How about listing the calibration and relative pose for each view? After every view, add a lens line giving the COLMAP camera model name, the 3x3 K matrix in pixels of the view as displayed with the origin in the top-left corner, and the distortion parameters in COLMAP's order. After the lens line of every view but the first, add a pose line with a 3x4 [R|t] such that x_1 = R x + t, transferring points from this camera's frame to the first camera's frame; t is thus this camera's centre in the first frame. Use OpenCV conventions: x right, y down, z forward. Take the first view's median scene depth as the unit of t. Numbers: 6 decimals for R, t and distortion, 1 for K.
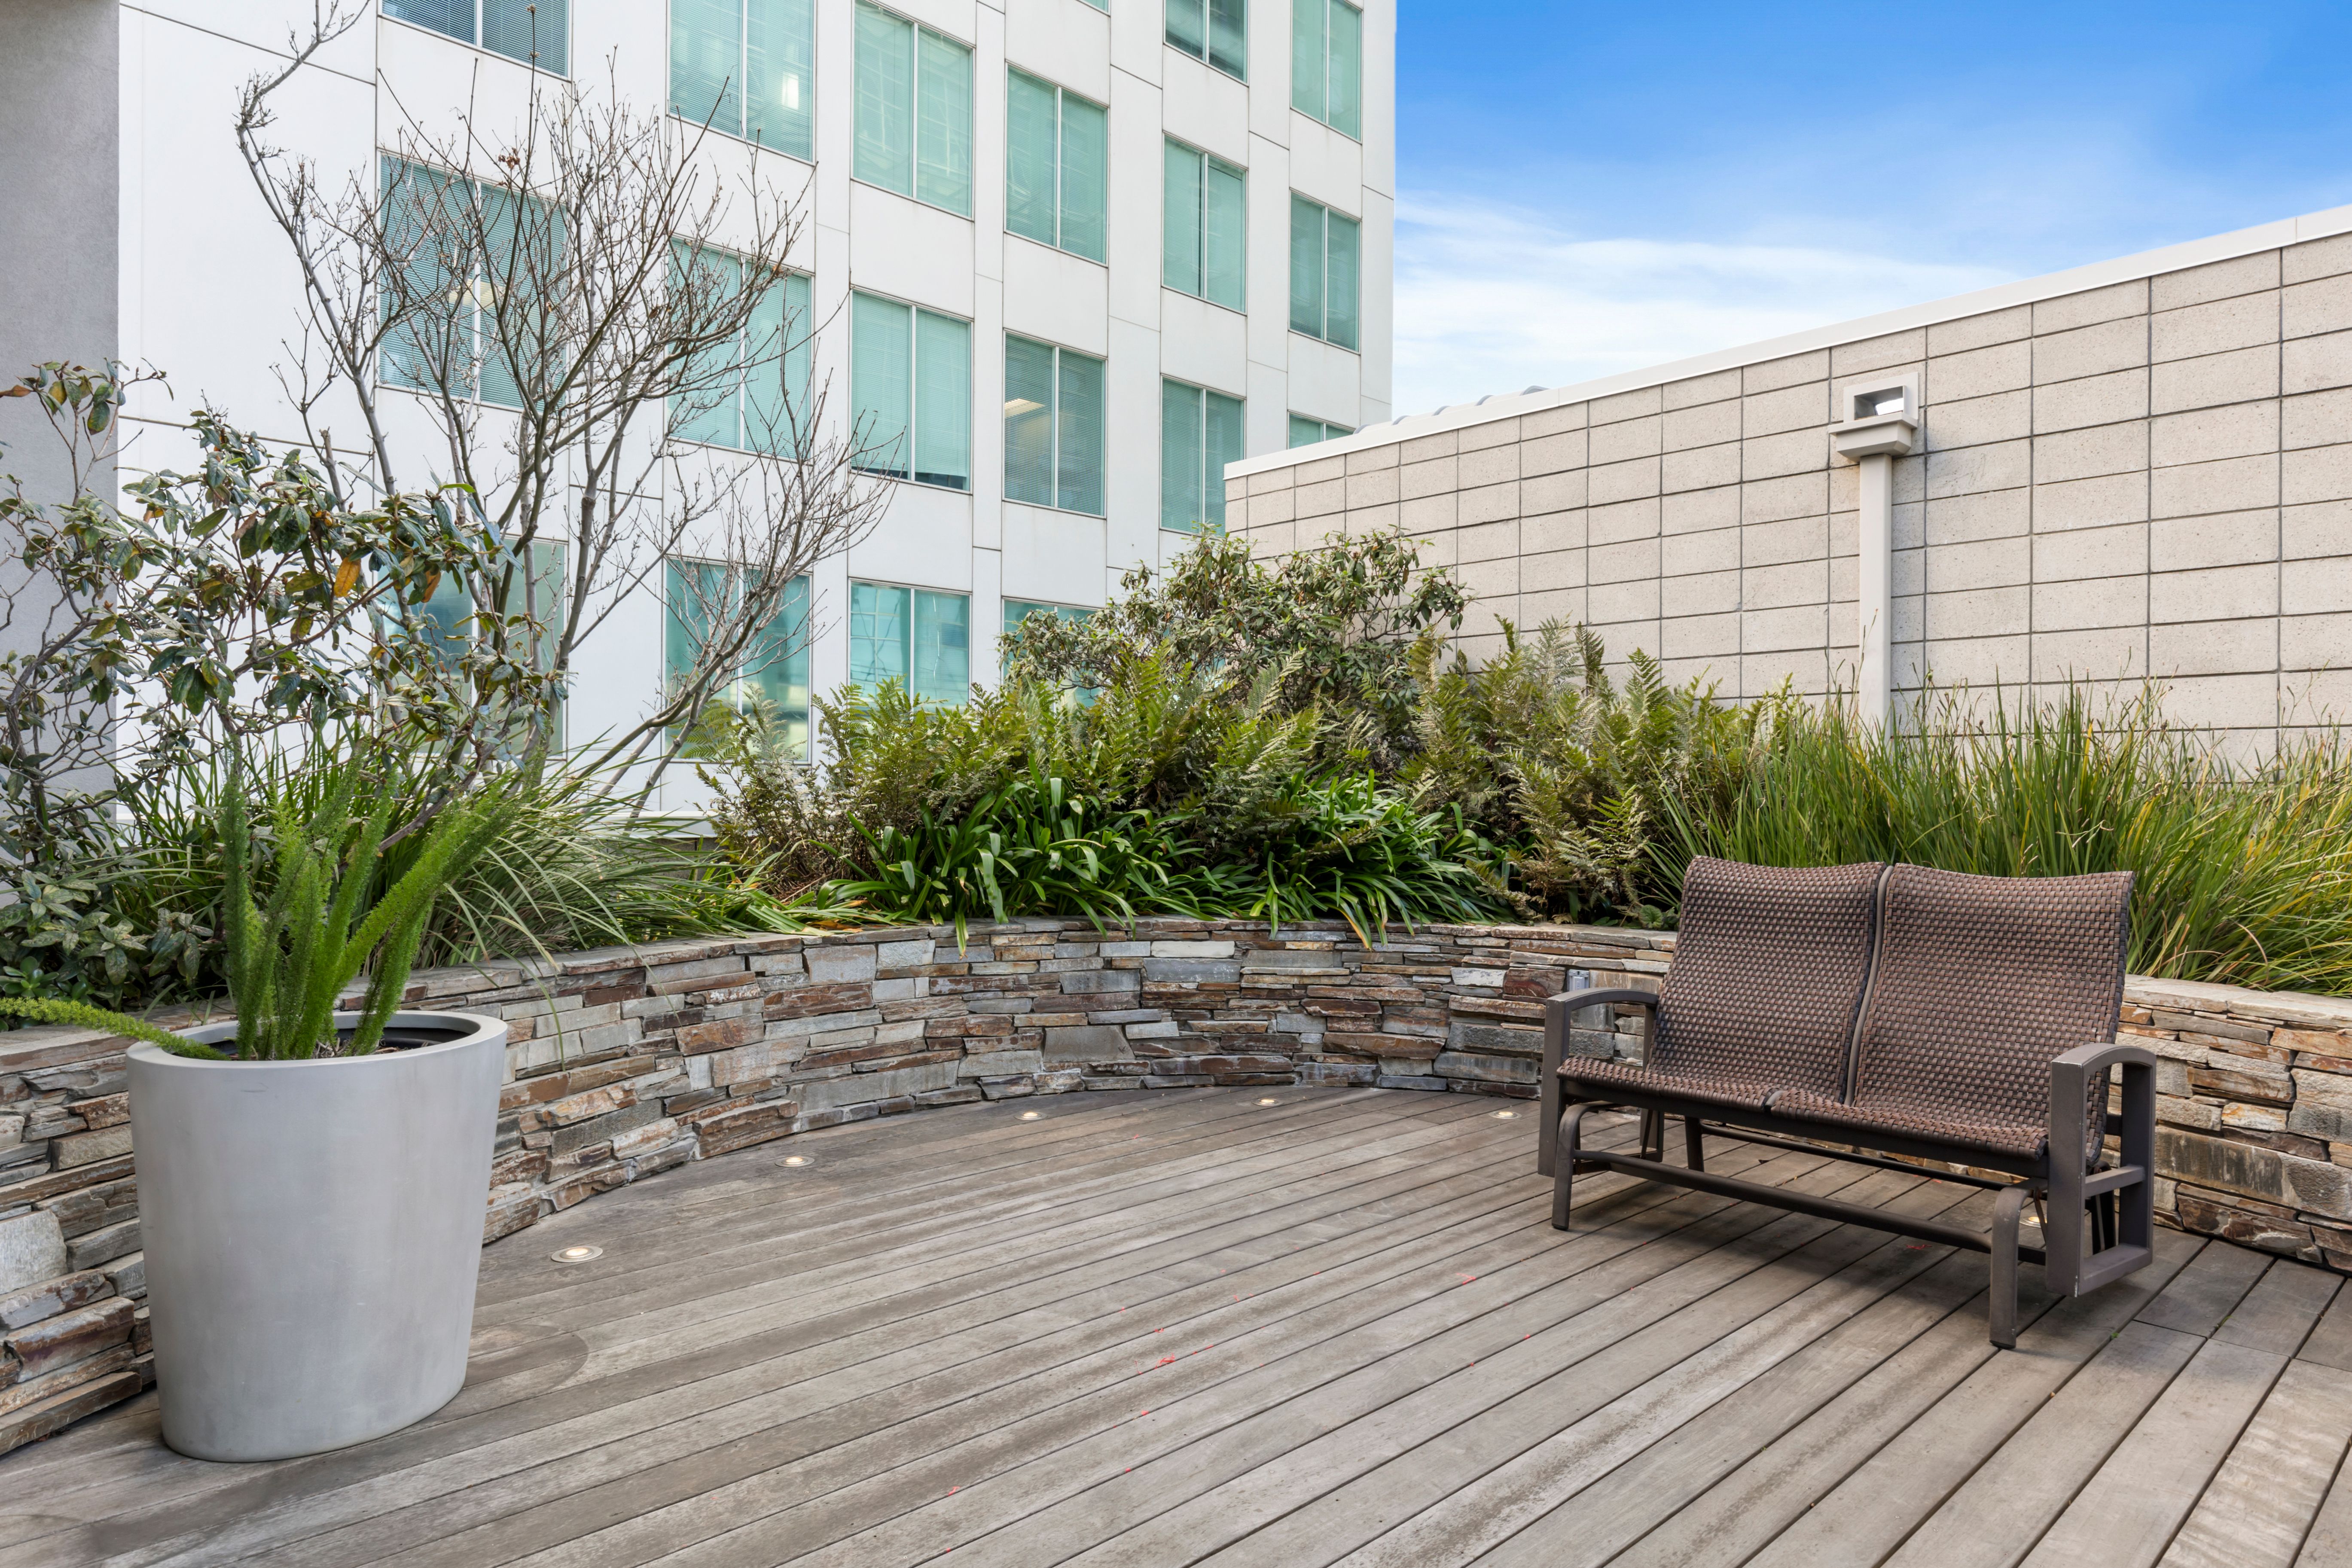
lens RADIAL K [[1432.3, 0, 1171.5], [0, 1432.3, 789.1], [0, 0, 1]] dist [-0.000948, -0.001100]
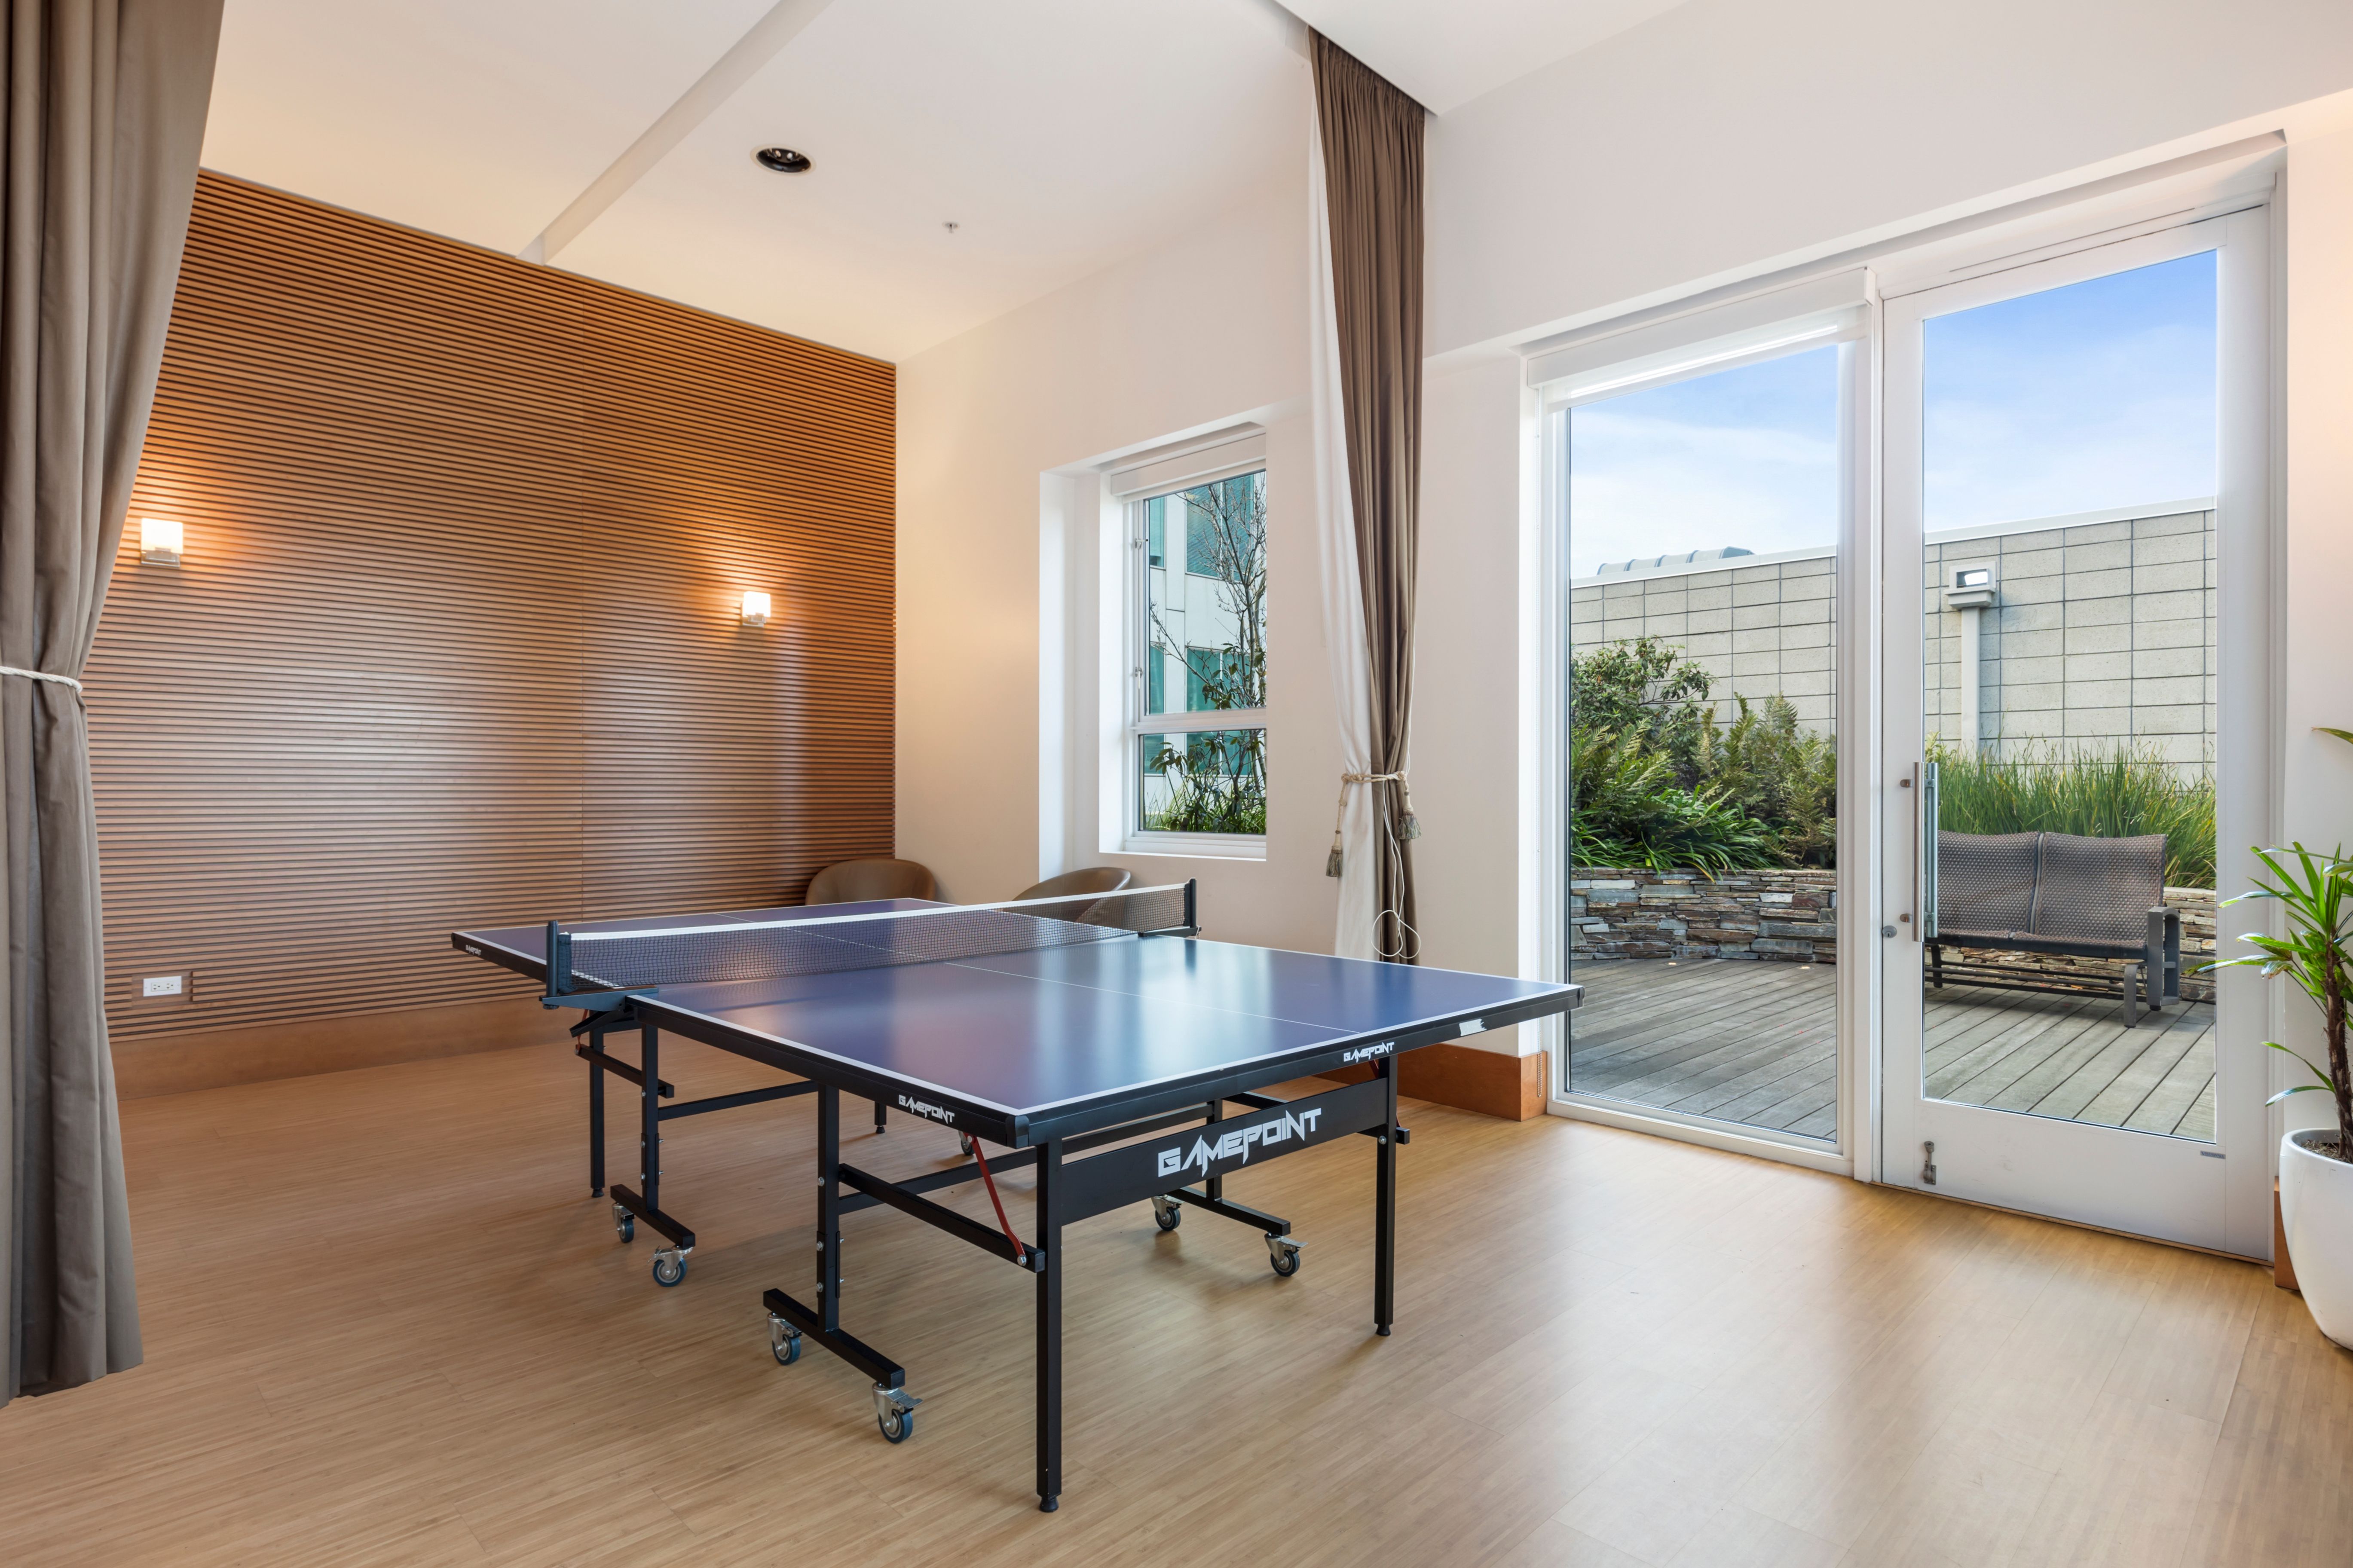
lens RADIAL K [[1250.3, 0, 1181.7], [0, 1250.3, 788.4], [0, 0, 1]] dist [0.003283, 0.000476]
pose [[0.999711, -0.004416, 0.023647, -0.572809], [0.004361, 0.999988, 0.002384, -0.016688], [-0.023657, -0.002280, 0.999718, -0.581560]]
